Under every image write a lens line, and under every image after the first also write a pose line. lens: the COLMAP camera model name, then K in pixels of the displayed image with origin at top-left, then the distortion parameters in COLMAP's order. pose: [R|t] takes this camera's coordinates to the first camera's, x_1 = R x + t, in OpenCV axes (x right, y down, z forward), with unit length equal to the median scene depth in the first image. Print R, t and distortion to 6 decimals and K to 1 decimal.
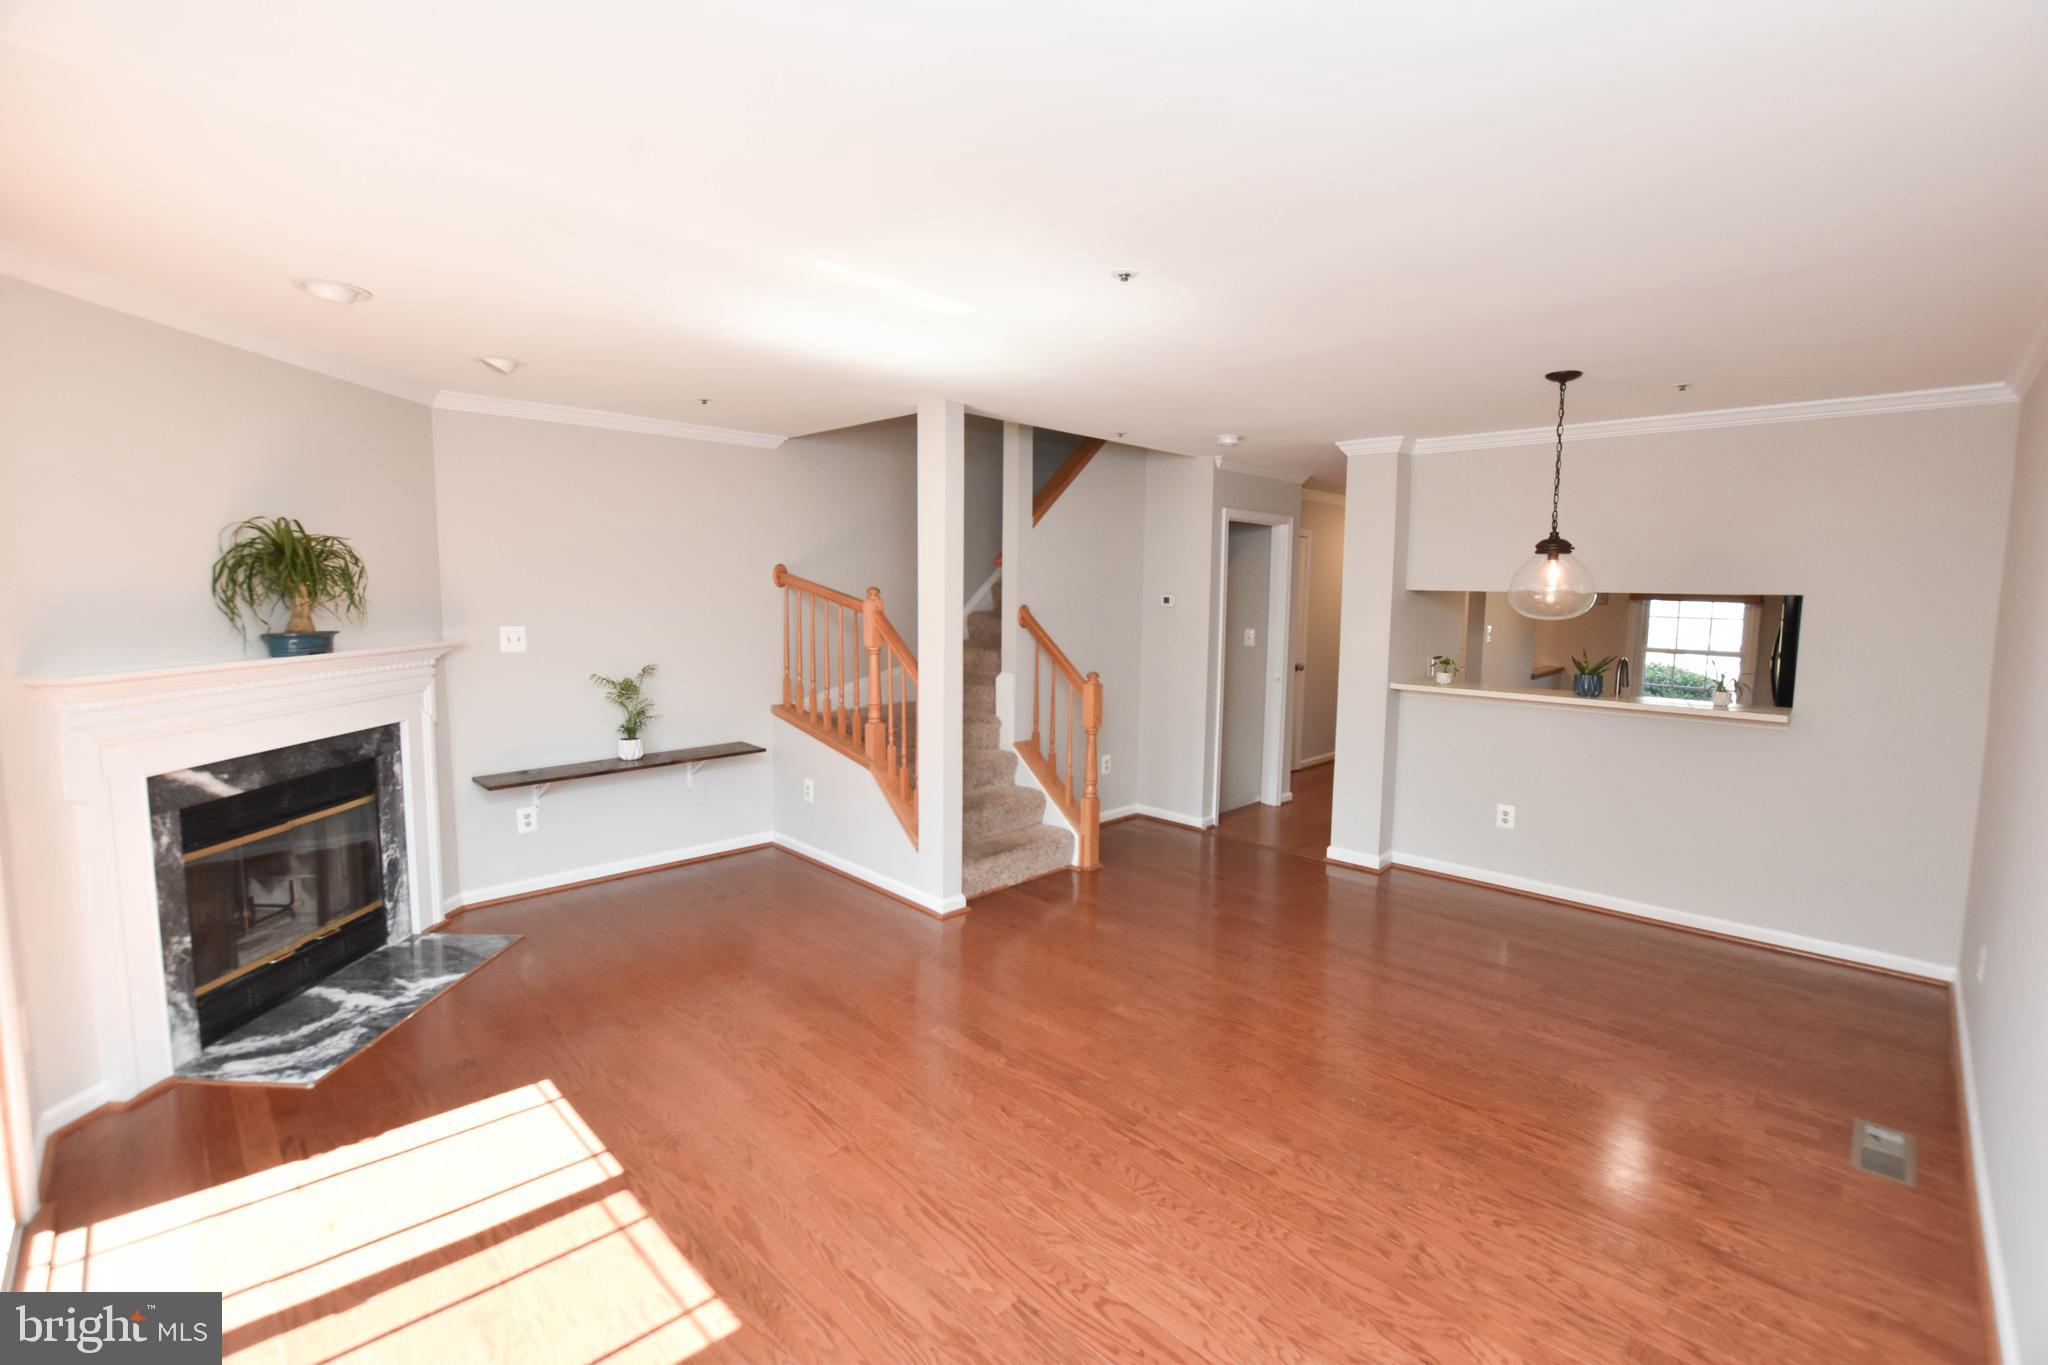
lens RADIAL K [[902.5, 0, 1030.4], [0, 902.5, 676.4], [0, 0, 1]] dist [-0.031307, 0.001420]
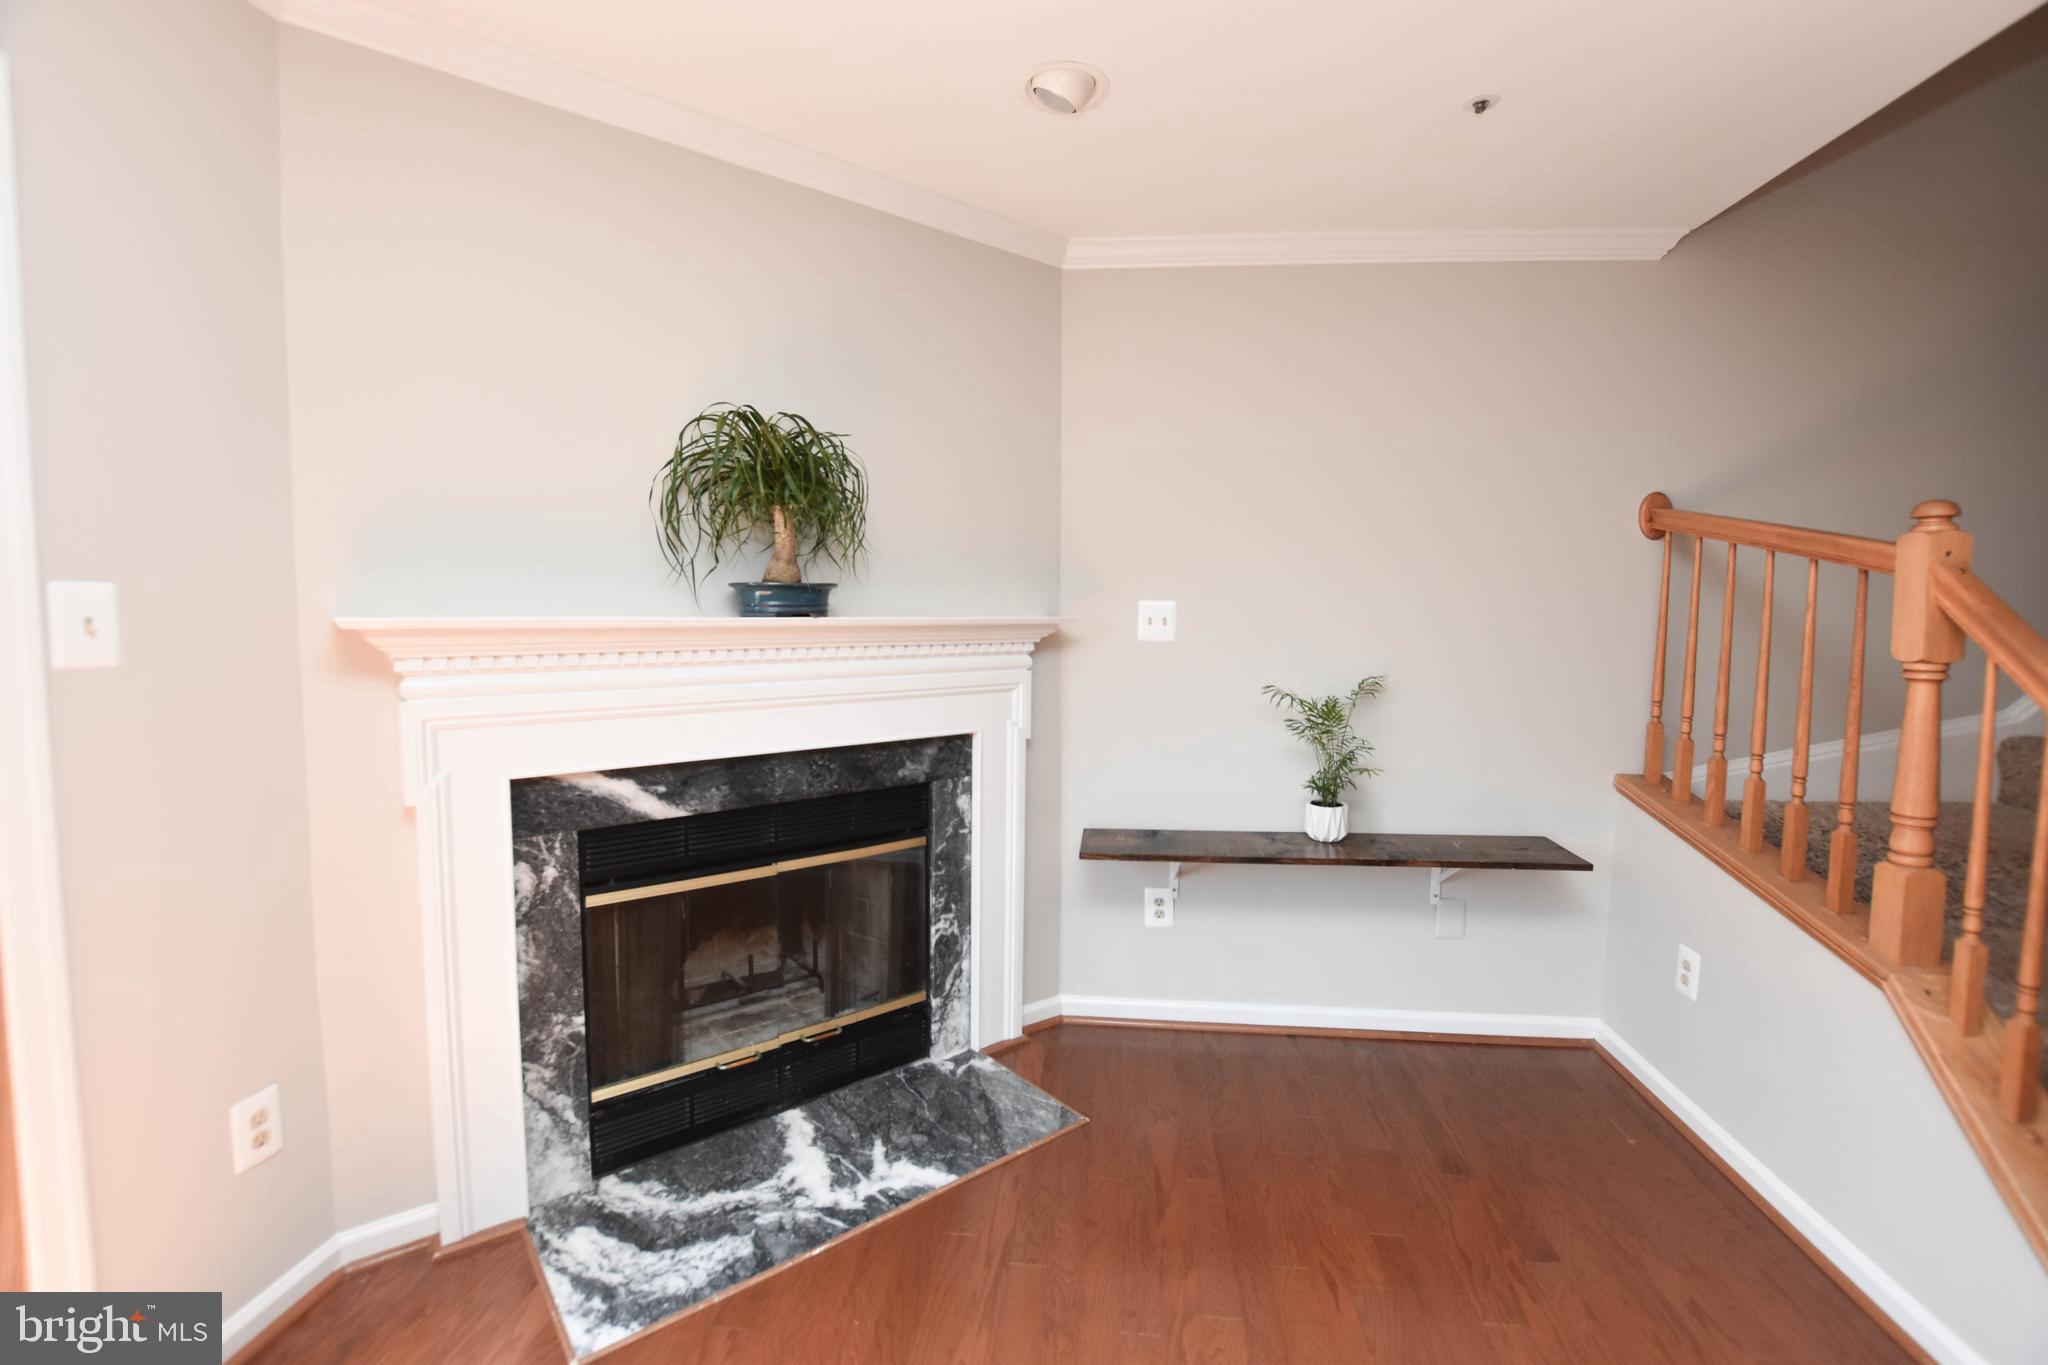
lens RADIAL K [[901.3, 0, 1035.8], [0, 901.3, 669.0], [0, 0, 1]] dist [-0.037895, 0.004930]
pose [[0.633727, 0.049619, -0.771964, -0.156954], [-0.078532, 0.996911, -0.000392, -0.000880], [0.769560, 0.060873, 0.635666, 0.597872]]
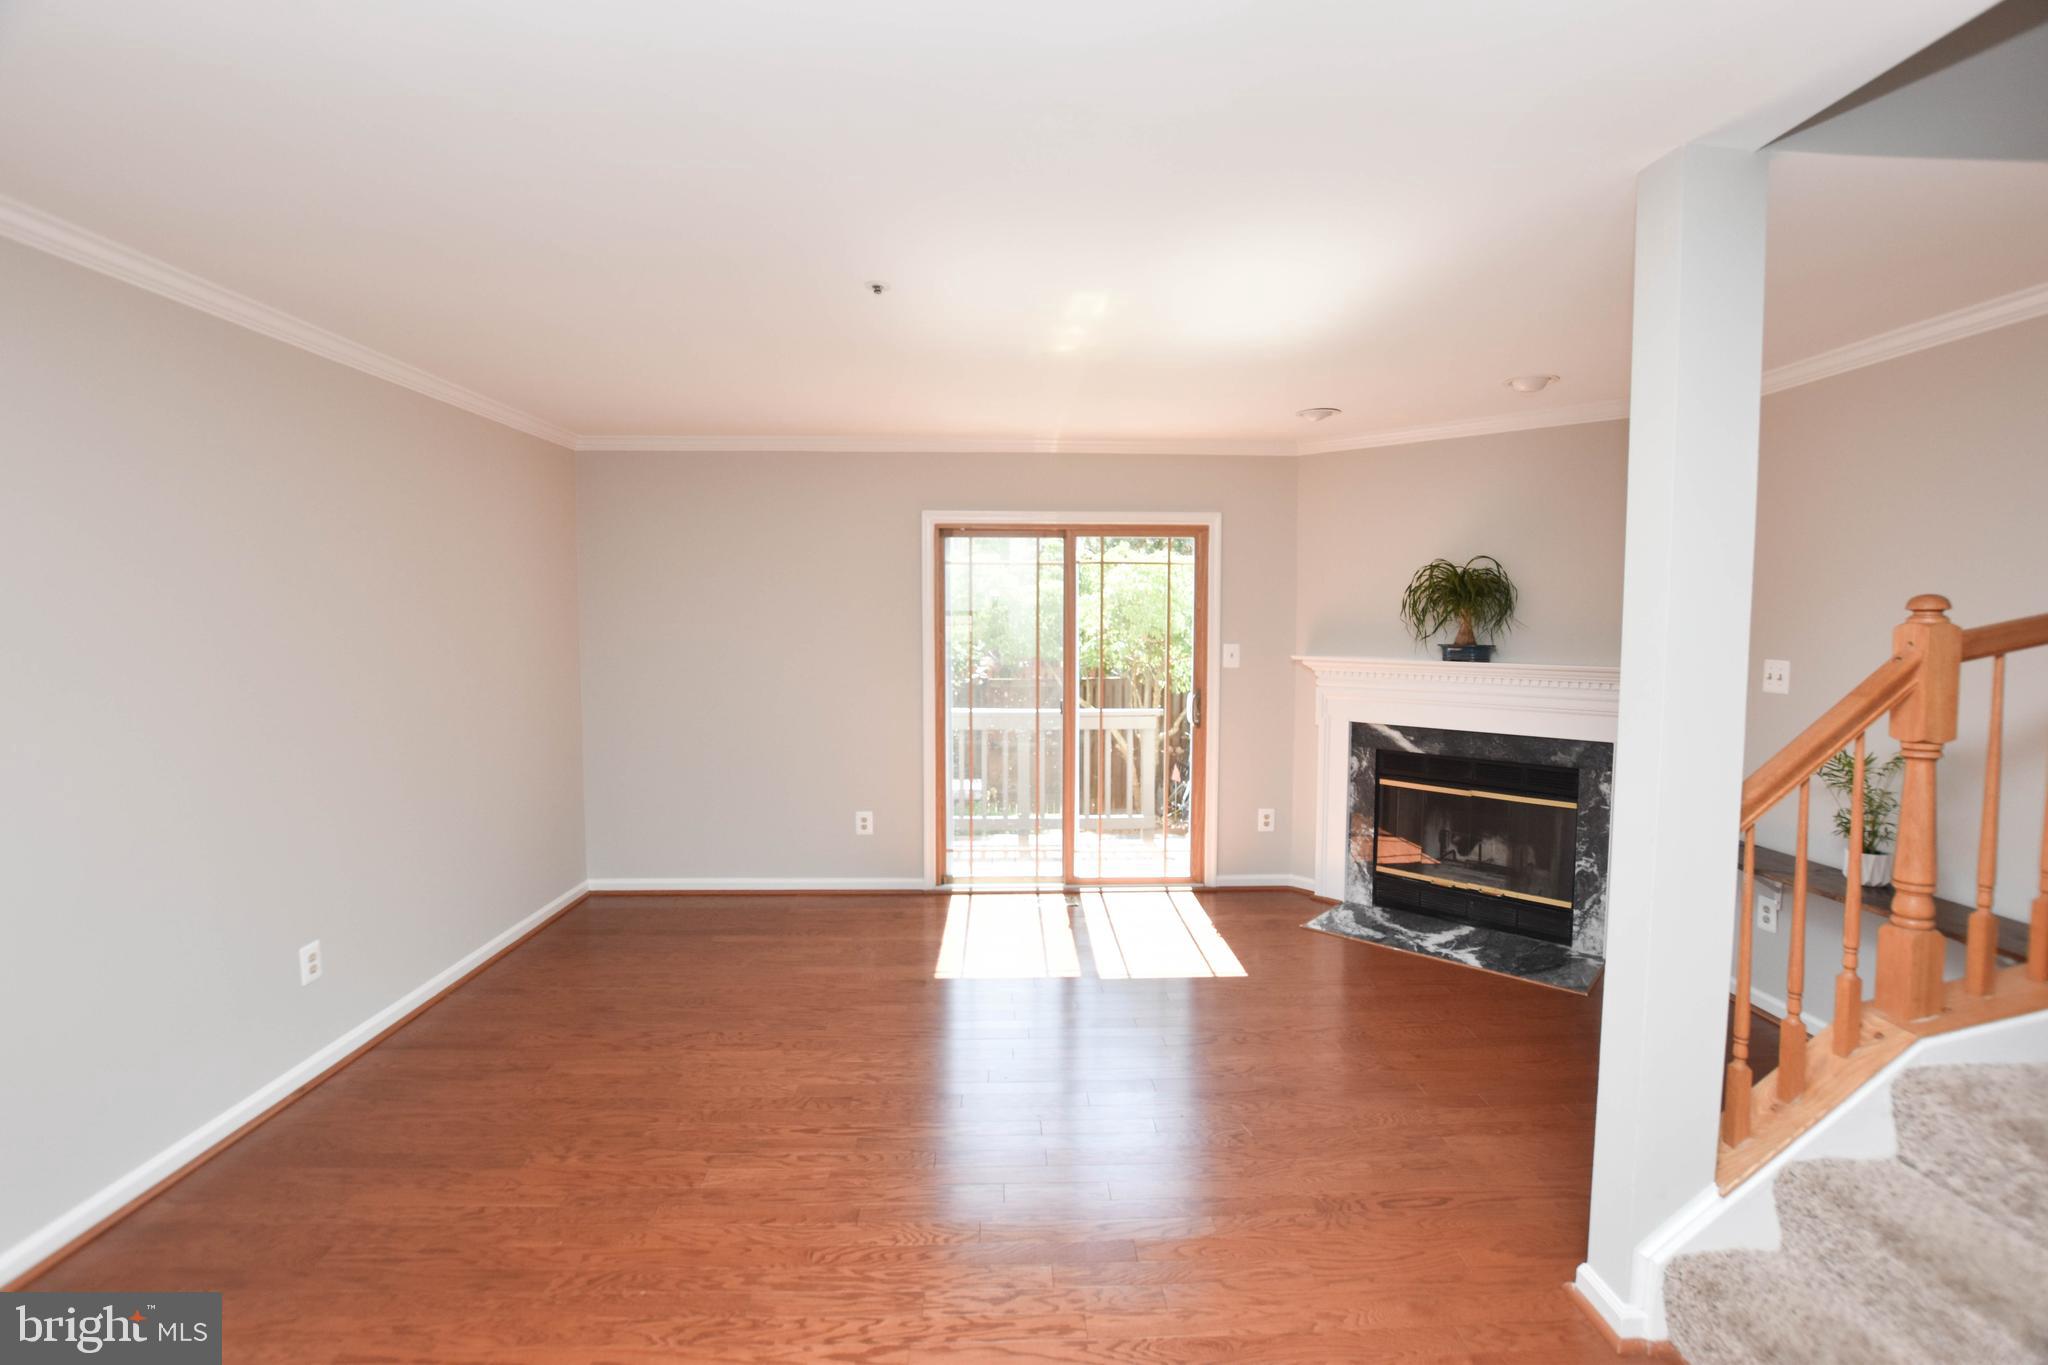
lens RADIAL K [[901.3, 0, 1035.8], [0, 901.3, 669.0], [0, 0, 1]] dist [-0.037895, 0.004930]
pose [[-0.680923, 0.027899, -0.731824, 0.467182], [-0.083367, 0.989826, 0.115303, -0.093532], [0.727595, 0.139523, -0.671669, 1.178074]]
